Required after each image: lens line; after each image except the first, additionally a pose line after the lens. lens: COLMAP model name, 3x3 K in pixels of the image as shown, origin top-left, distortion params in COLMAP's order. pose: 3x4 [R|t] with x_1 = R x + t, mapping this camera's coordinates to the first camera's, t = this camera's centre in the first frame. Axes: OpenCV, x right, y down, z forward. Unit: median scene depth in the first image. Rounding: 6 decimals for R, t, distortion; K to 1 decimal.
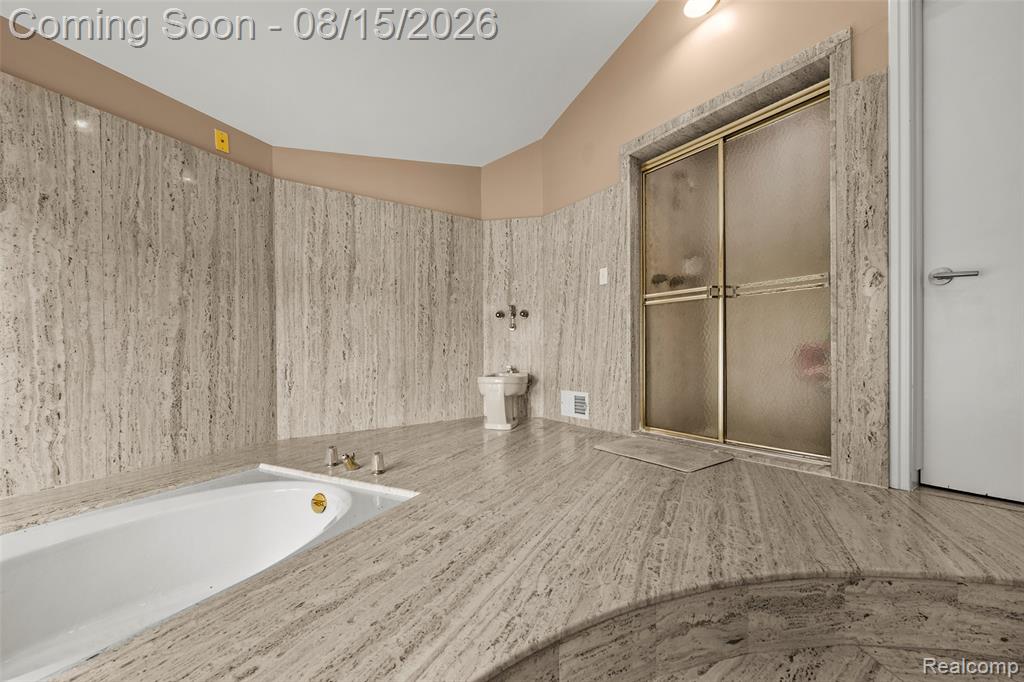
lens RADIAL K [[413.0, 0, 507.5], [0, 413.0, 354.6], [0, 0, 1]] dist [-0.000339, 0.000531]
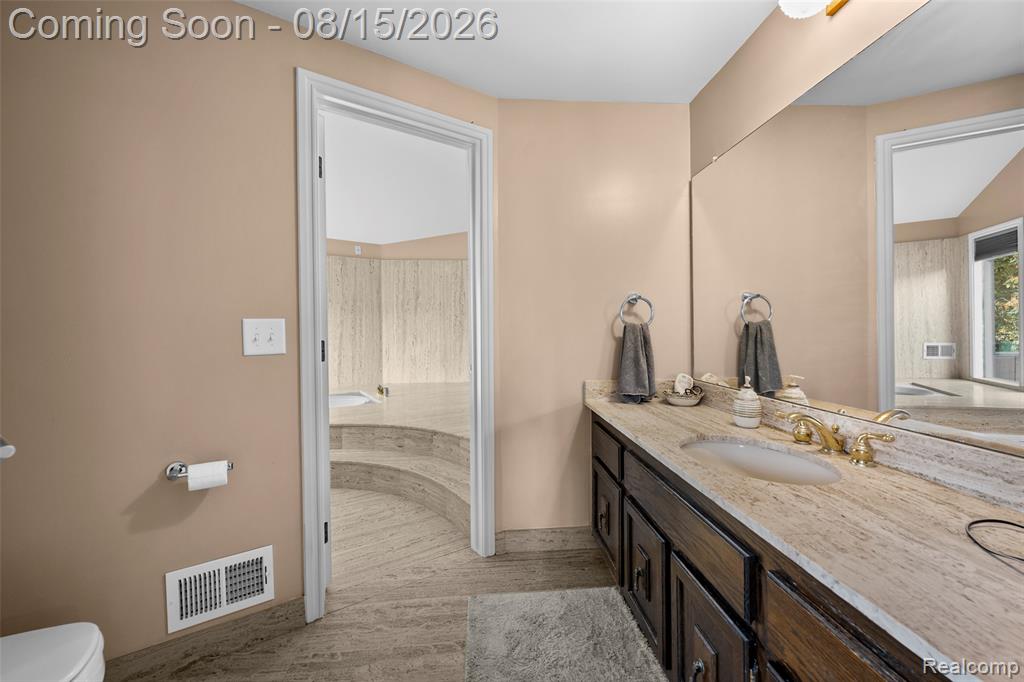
lens RADIAL K [[413.0, 0, 508.3], [0, 413.0, 336.5], [0, 0, 1]] dist [-0.000339, 0.000531]
pose [[0.846760, 0.010361, -0.531874, 1.103136], [-0.004898, 0.999920, 0.011681, -0.061331], [0.531952, -0.007286, 0.846743, -0.446897]]
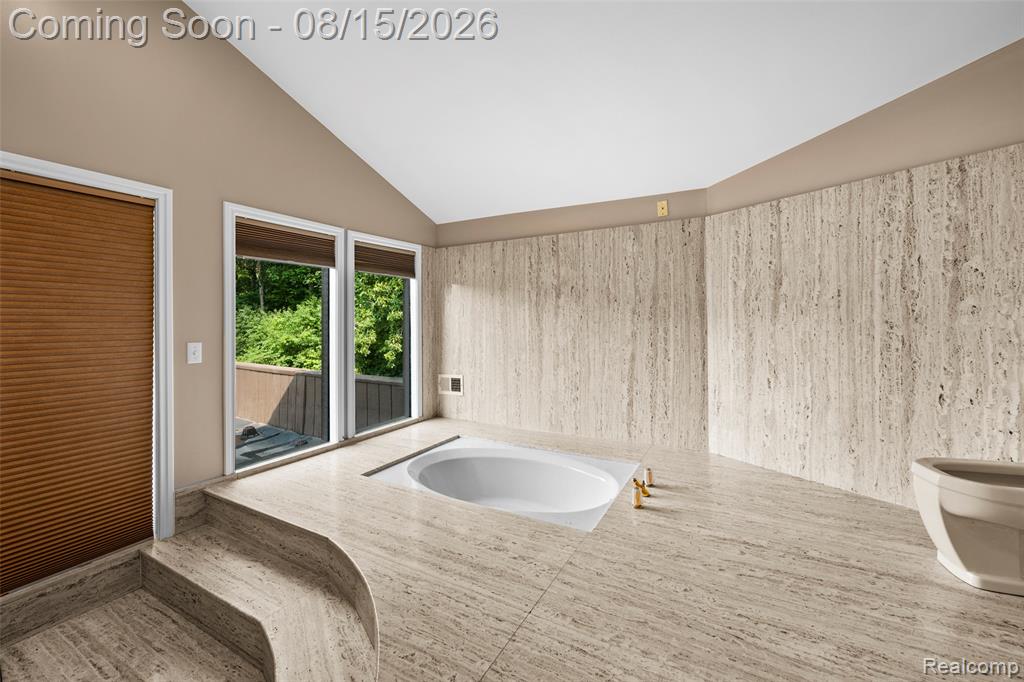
lens RADIAL K [[413.0, 0, 512.8], [0, 413.0, 320.9], [0, 0, 1]] dist [-0.000339, 0.000531]
pose [[-0.041461, 0.005106, -0.999127, 0.565040], [0.000872, 0.999987, 0.005074, -0.150050], [0.999140, -0.000661, -0.041465, 0.517067]]
